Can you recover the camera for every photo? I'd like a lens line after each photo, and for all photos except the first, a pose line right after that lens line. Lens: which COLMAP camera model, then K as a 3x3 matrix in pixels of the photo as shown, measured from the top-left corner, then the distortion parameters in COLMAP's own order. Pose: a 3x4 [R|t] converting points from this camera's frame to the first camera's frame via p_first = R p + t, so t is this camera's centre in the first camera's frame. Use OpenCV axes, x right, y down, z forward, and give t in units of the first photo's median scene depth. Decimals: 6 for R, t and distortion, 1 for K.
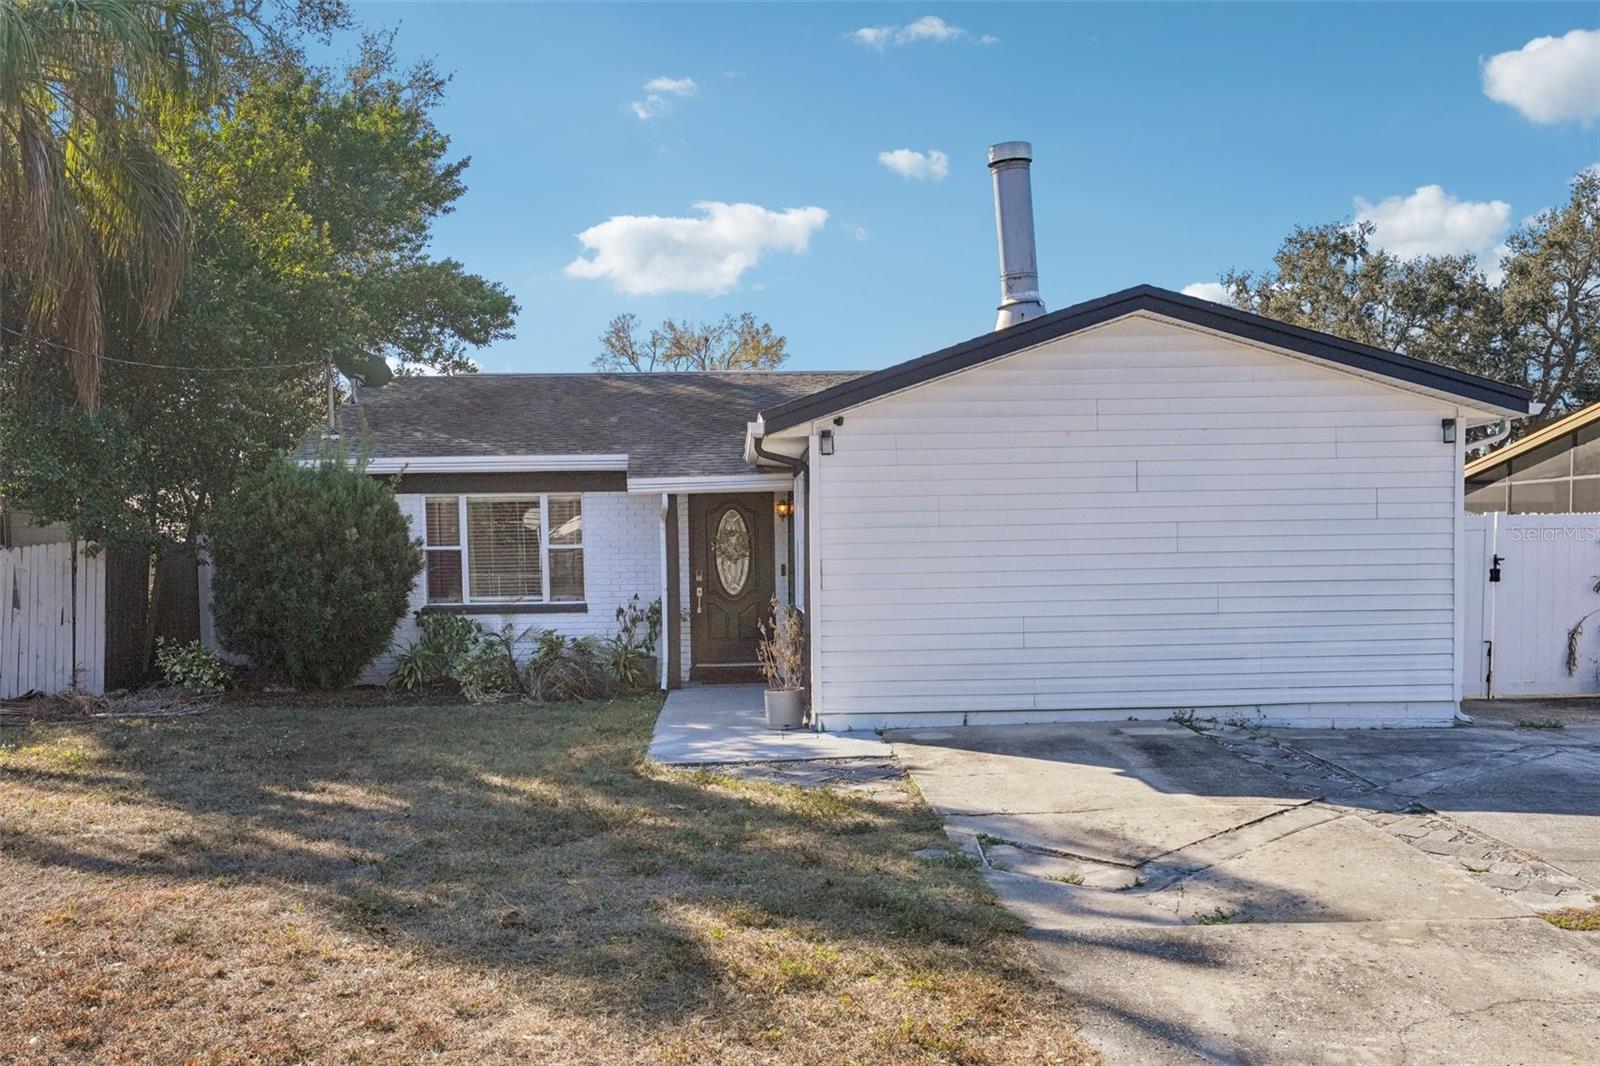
lens RADIAL K [[1570.2, 0, 800.8], [0, 1570.2, 538.1], [0, 0, 1]] dist [-0.005351, 0.000000]
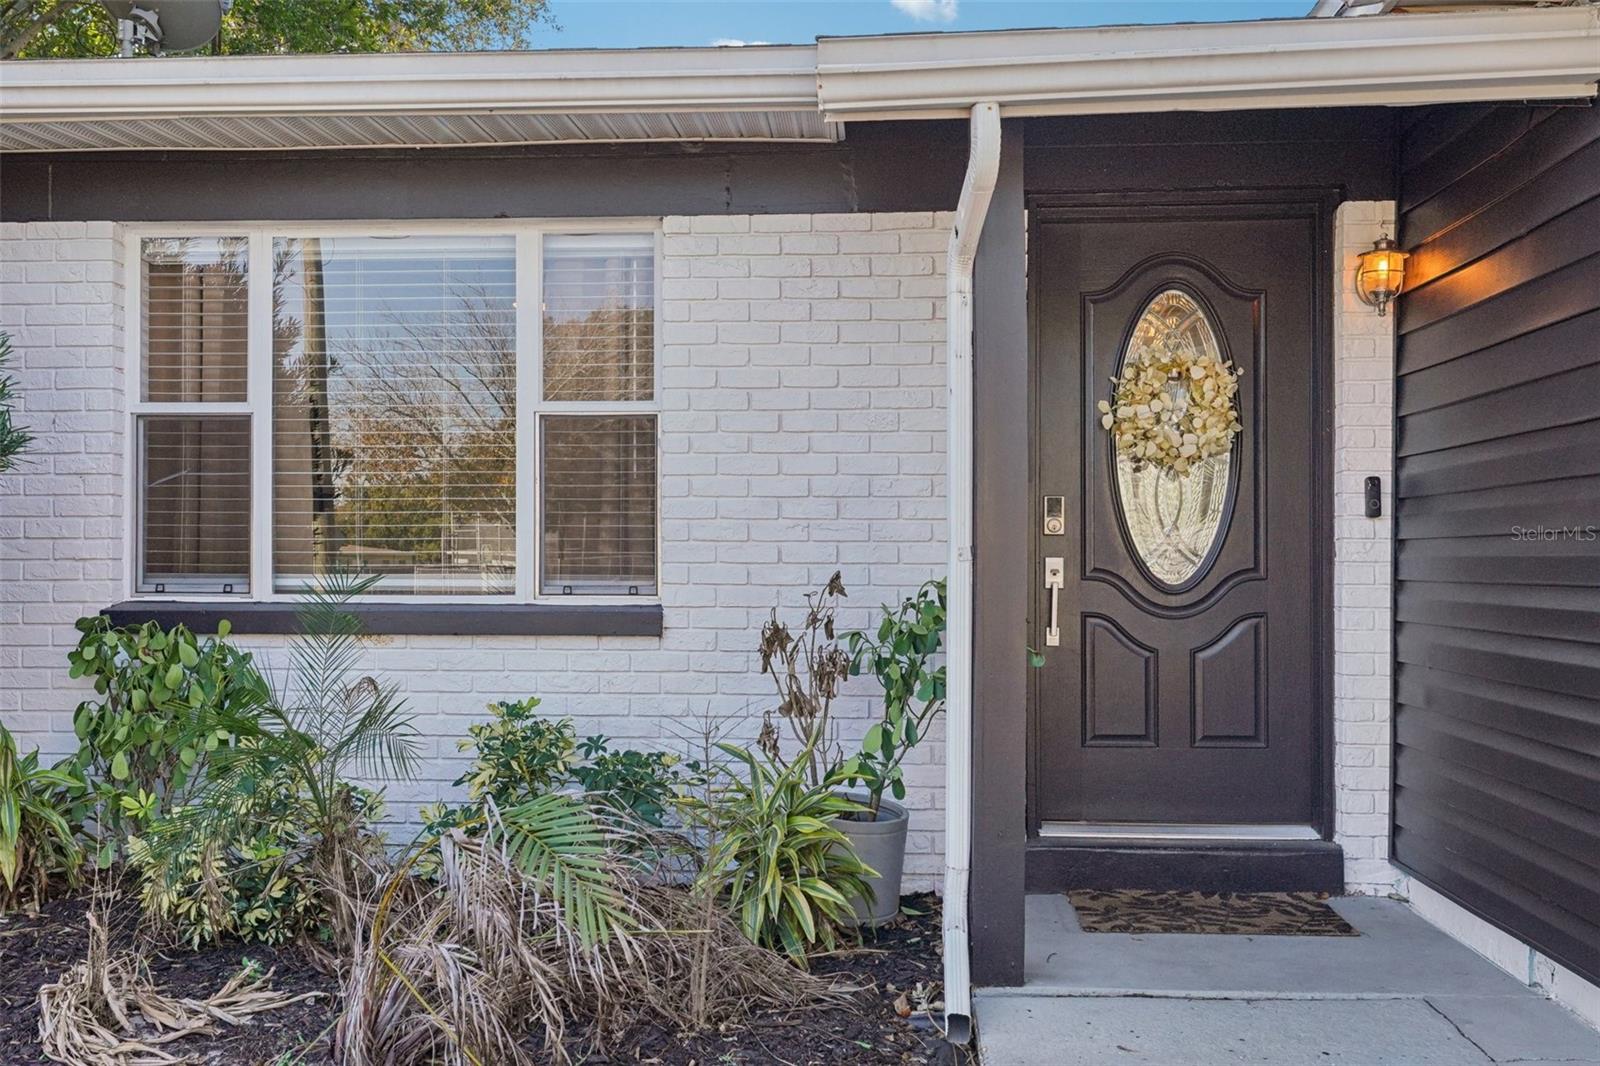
lens RADIAL K [[1498.3, 0, 800.6], [0, 1498.3, 536.7], [0, 0, 1]] dist [-0.002005, 0.000000]
pose [[0.991532, 0.015034, -0.128990, -0.076750], [-0.015981, 0.999852, -0.006307, 0.030619], [0.128877, 0.008315, 0.991626, 0.734598]]
